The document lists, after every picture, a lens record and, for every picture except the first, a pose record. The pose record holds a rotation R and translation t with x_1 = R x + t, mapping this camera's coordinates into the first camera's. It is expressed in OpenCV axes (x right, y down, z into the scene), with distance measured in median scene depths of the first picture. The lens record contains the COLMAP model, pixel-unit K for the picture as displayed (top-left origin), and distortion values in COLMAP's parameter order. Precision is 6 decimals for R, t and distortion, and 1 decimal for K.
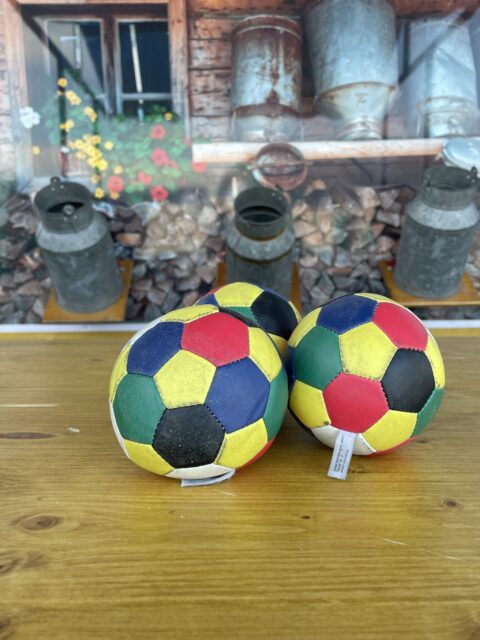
lens RADIAL K [[561.5, 0, 242.4], [0, 561.5, 324.9], [0, 0, 1]] dist [0.047873, -0.006377]
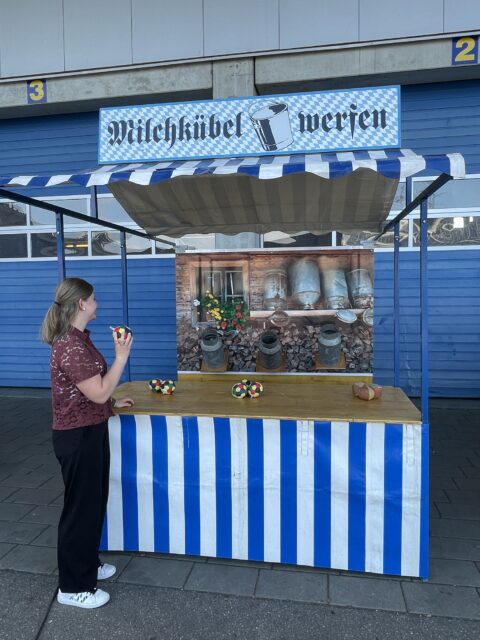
lens RADIAL K [[511.7, 0, 243.1], [0, 511.7, 318.2], [0, 0, 1]] dist [-0.000670, 0.001616]
pose [[0.989629, 0.009548, -0.143330, 0.259273], [-0.017355, 0.998427, -0.053313, -0.140572], [0.142595, 0.055248, 0.988238, -1.646394]]
